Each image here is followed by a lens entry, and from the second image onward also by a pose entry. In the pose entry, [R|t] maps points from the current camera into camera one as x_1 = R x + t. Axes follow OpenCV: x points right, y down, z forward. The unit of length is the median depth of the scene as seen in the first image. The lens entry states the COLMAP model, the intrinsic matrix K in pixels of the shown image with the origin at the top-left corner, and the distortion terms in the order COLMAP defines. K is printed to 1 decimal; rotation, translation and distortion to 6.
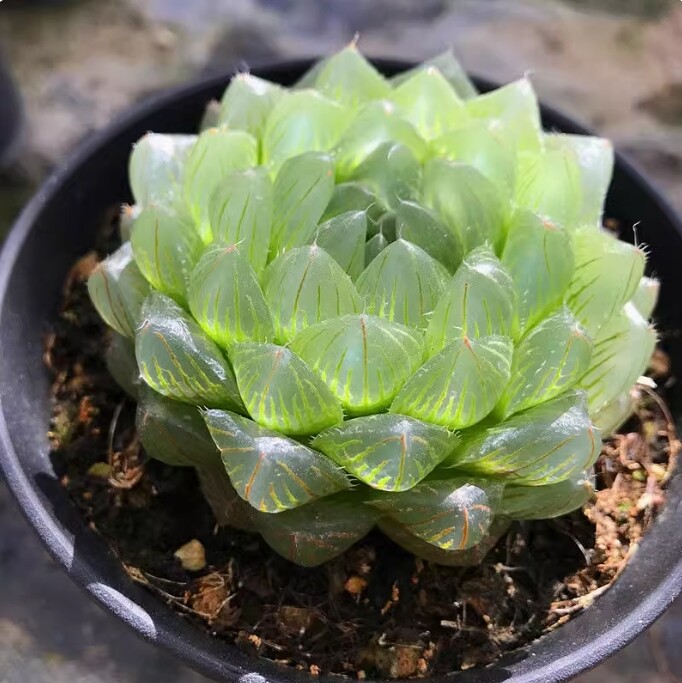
lens RADIAL K [[871.0, 0, 341.0], [0, 871.0, 341.5], [0, 0, 1]] dist [0.005798, -0.107577]
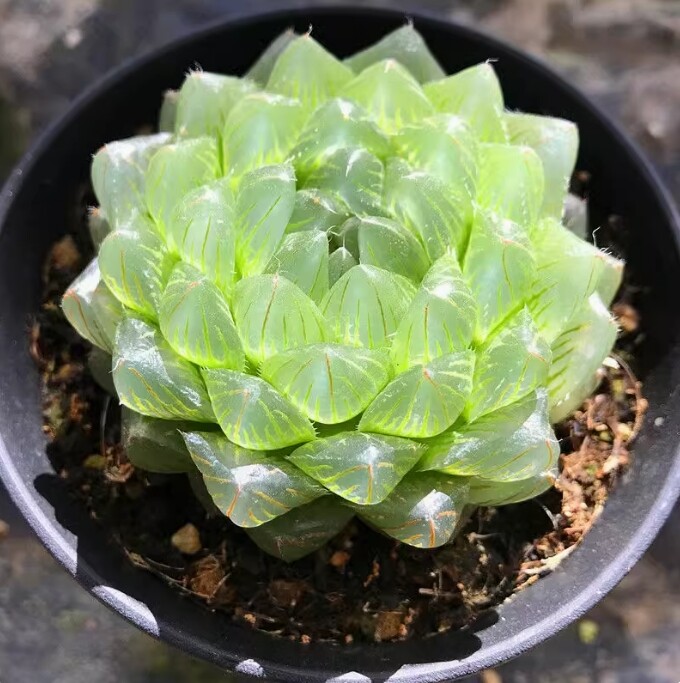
lens RADIAL K [[871.0, 0, 340.0], [0, 871.0, 341.5], [0, 0, 1]] dist [0.005798, -0.107577]
pose [[0.998530, -0.052325, -0.014151, 0.047658], [0.054076, 0.979616, 0.193463, -0.201714], [0.003740, -0.193944, 0.981005, -0.012504]]
